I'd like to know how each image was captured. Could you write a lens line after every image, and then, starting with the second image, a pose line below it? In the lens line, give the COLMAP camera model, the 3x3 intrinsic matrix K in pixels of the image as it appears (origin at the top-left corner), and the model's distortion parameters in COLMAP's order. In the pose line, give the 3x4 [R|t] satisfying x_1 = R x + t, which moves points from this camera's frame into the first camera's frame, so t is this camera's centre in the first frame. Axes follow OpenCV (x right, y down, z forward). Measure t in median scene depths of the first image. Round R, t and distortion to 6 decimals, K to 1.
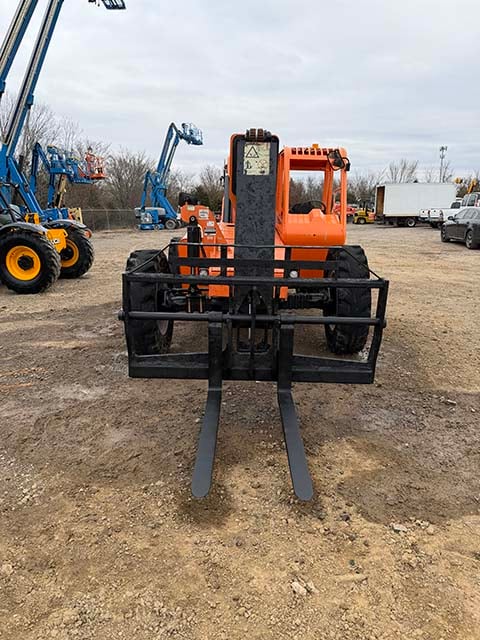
lens RADIAL K [[454.9, 0, 242.5], [0, 454.9, 322.1], [0, 0, 1]] dist [0.037371, -0.053236]
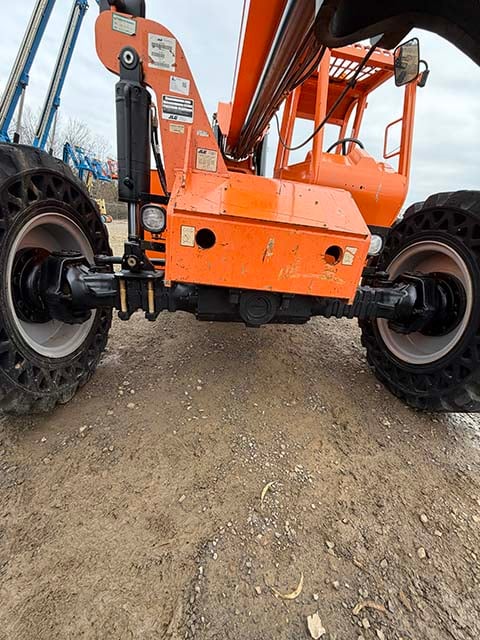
lens RADIAL K [[256.0, 0, 246.1], [0, 256.0, 320.1], [0, 0, 1]] dist [-0.008132, -0.000108]
pose [[0.989946, 0.055256, 0.130204, -0.007211], [-0.071072, 0.990210, 0.120135, -0.011949], [-0.122291, -0.128181, 0.984182, 0.171465]]
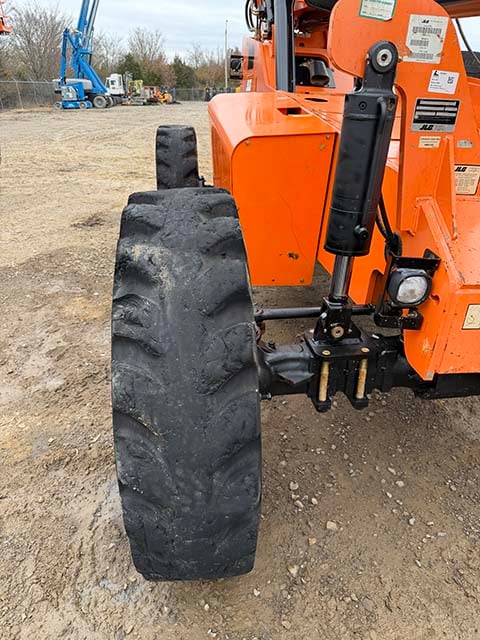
lens RADIAL K [[454.9, 0, 242.5], [0, 454.9, 322.1], [0, 0, 1]] dist [0.037371, -0.053236]
pose [[0.991191, -0.041215, 0.125865, -0.048069], [0.011190, 0.973009, 0.230495, -0.033276], [-0.131968, -0.227056, 0.964899, 0.168046]]
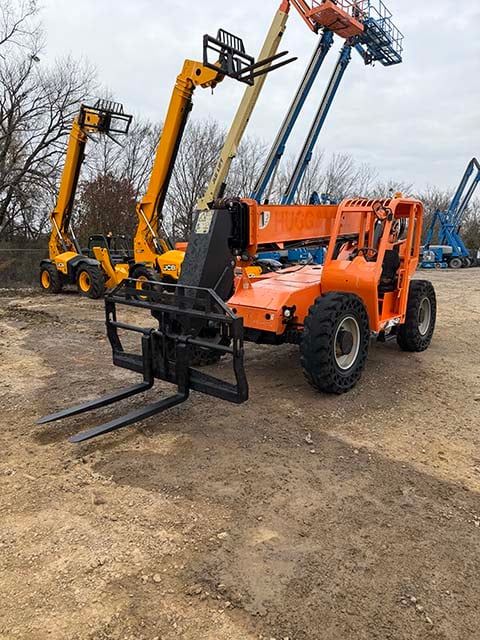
lens RADIAL K [[454.9, 0, 242.5], [0, 454.9, 322.1], [0, 0, 1]] dist [0.037371, -0.053236]
pose [[0.786931, 0.113510, -0.606511, 0.163028], [-0.159048, 0.987034, -0.021636, -0.008852], [0.596191, 0.113490, 0.794781, 0.004779]]
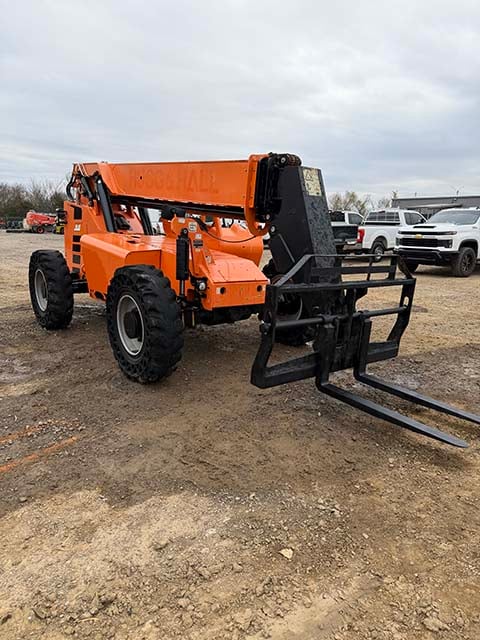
lens RADIAL K [[454.9, 0, 242.5], [0, 454.9, 322.1], [0, 0, 1]] dist [0.037371, -0.053236]
pose [[0.768300, -0.114026, 0.629852, -0.146074], [0.127491, 0.991550, 0.023992, -0.009093], [-0.627265, 0.061867, 0.776345, 0.038590]]
